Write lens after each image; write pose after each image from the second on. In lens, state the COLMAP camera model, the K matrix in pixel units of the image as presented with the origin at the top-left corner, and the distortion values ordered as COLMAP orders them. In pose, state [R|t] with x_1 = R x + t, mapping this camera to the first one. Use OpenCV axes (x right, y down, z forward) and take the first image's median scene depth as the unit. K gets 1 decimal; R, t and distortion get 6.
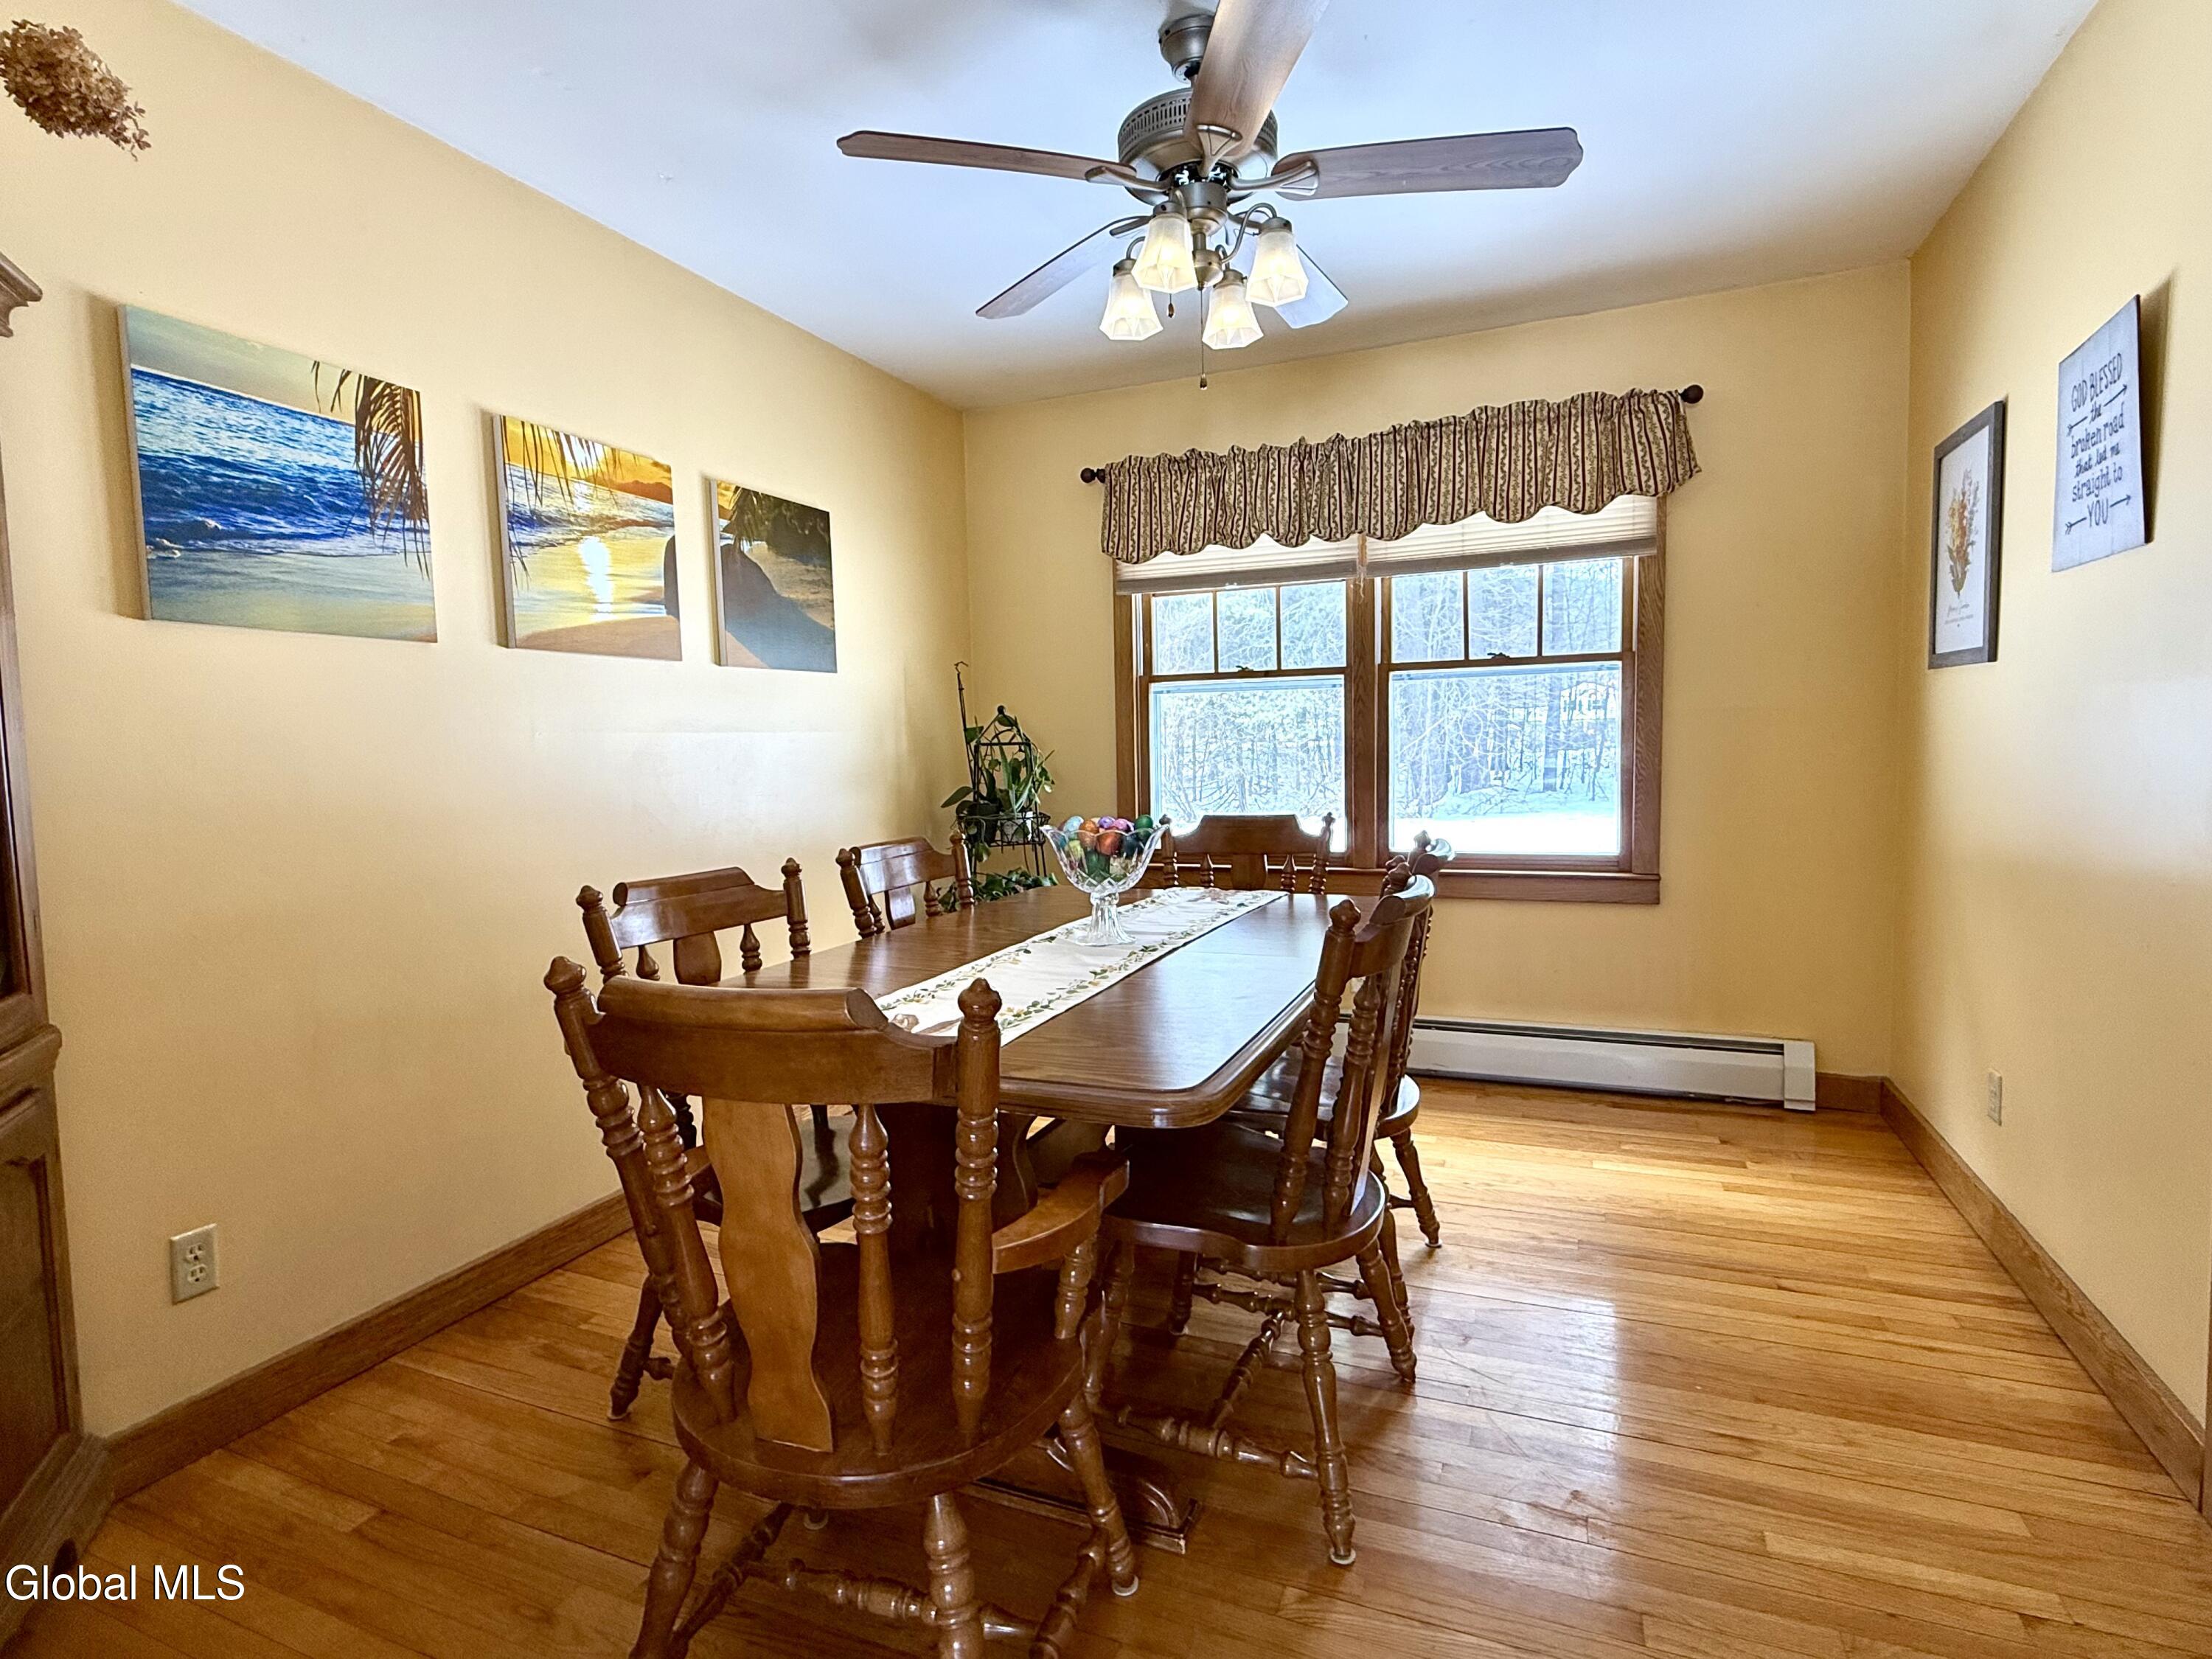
lens RADIAL K [[1080.3, 0, 1113.3], [0, 1080.3, 855.5], [0, 0, 1]] dist [0.001068, -0.000205]
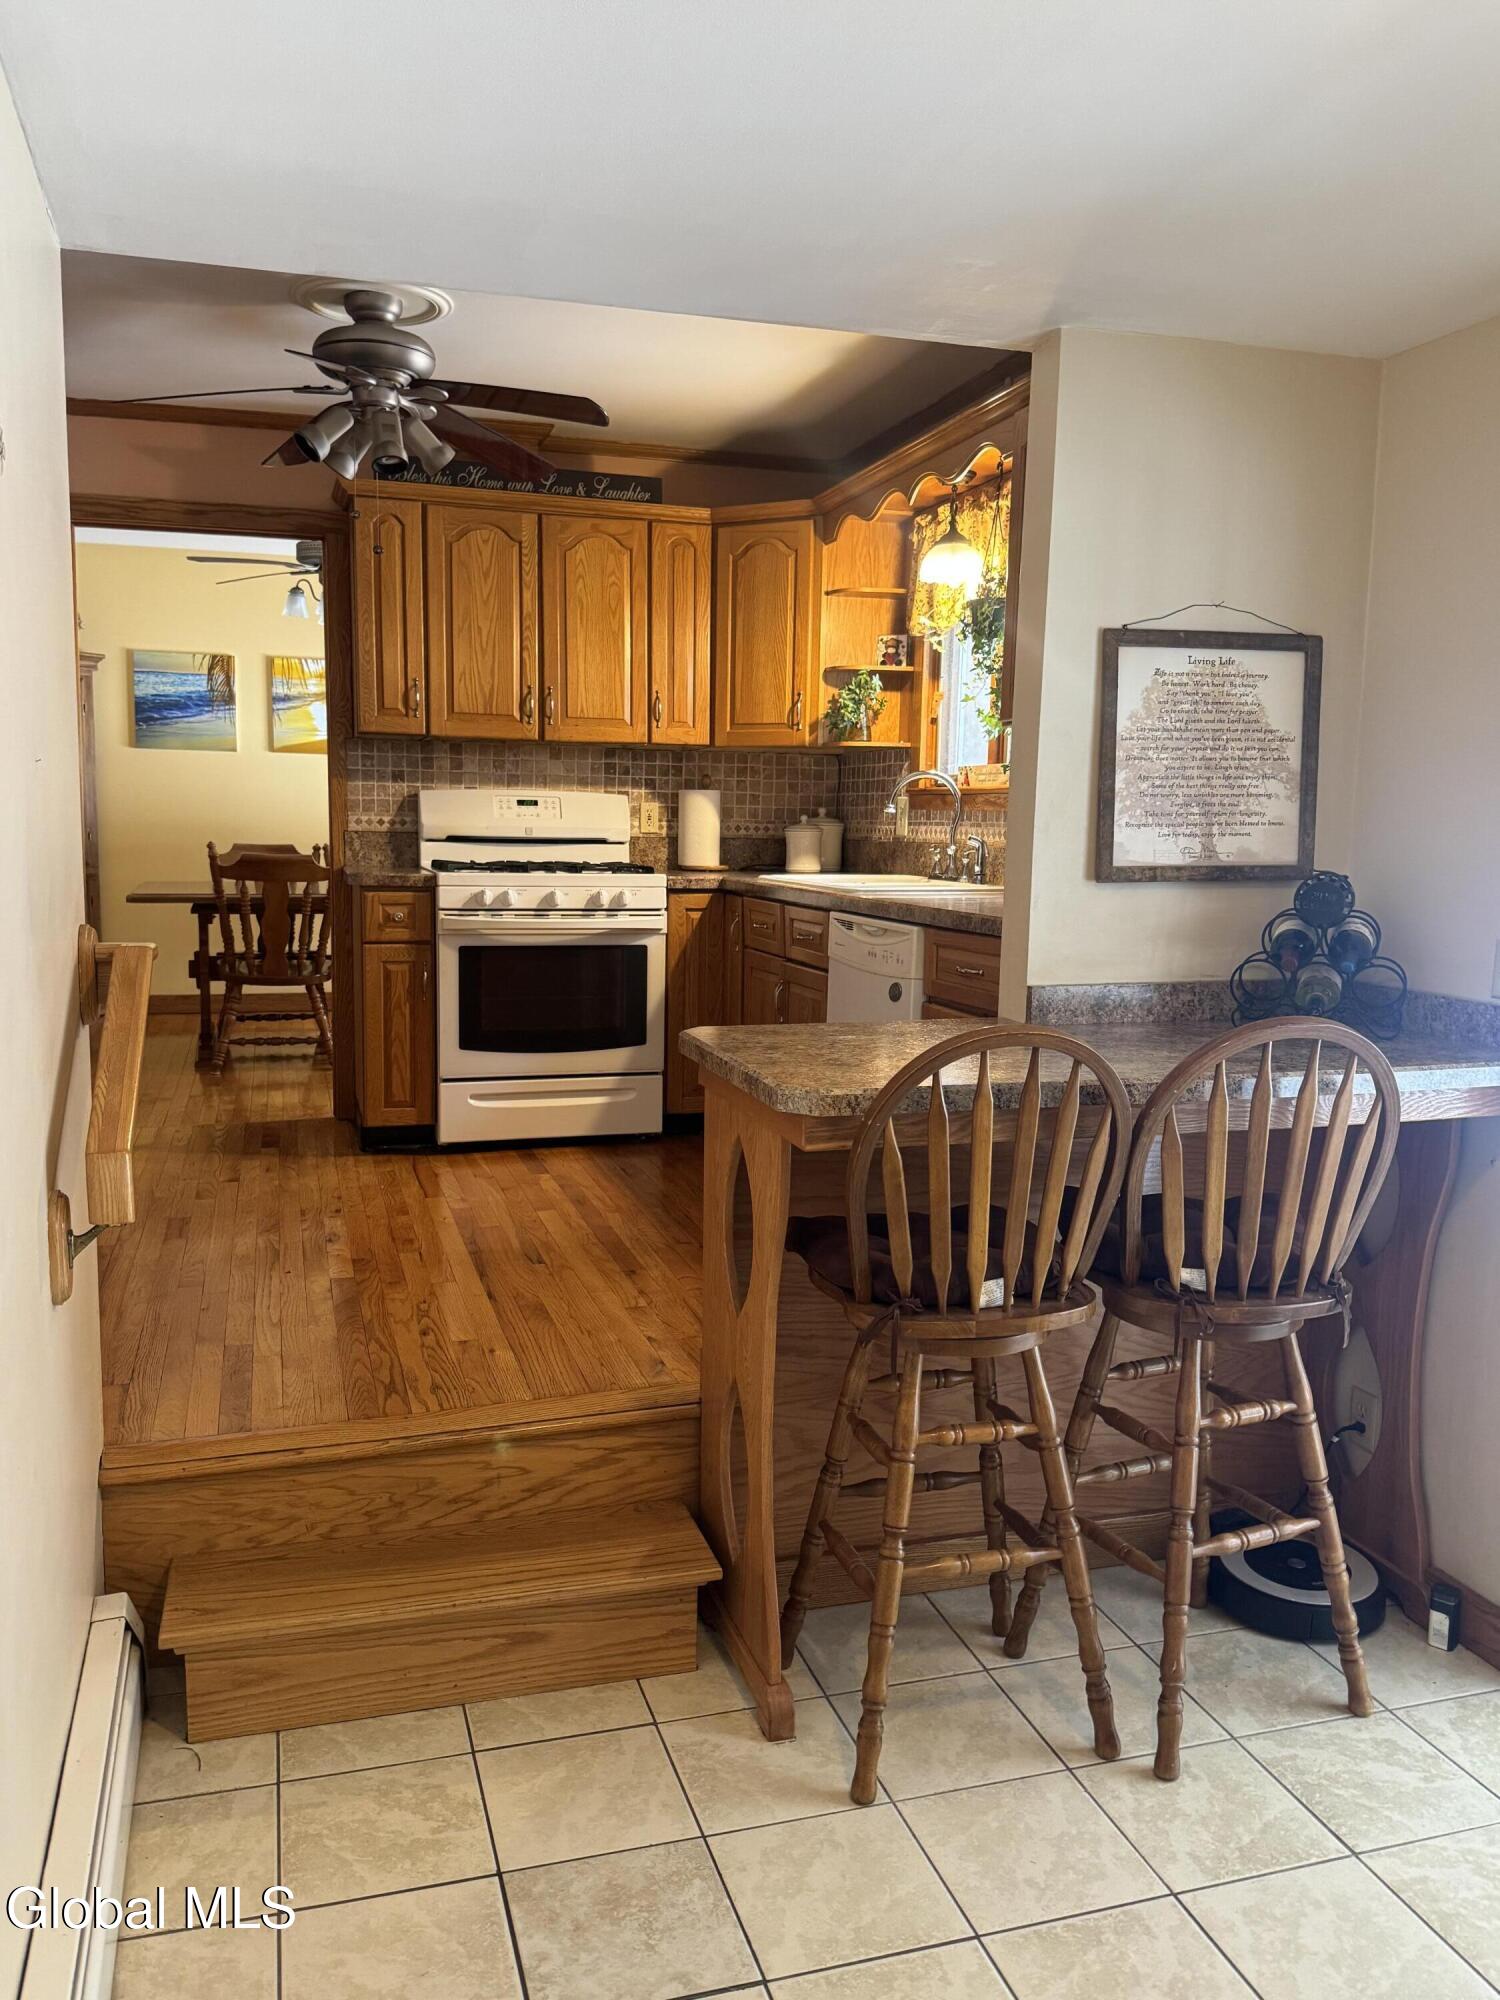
lens RADIAL K [[1525.7, 0, 748.8], [0, 1525.7, 1008.4], [0, 0, 1]] dist [0.037869, 0.000284]
pose [[0.641395, 0.132580, -0.755669, 2.811133], [-0.116143, 0.990383, 0.075181, -0.008052], [0.758369, 0.039545, 0.650625, -0.400363]]
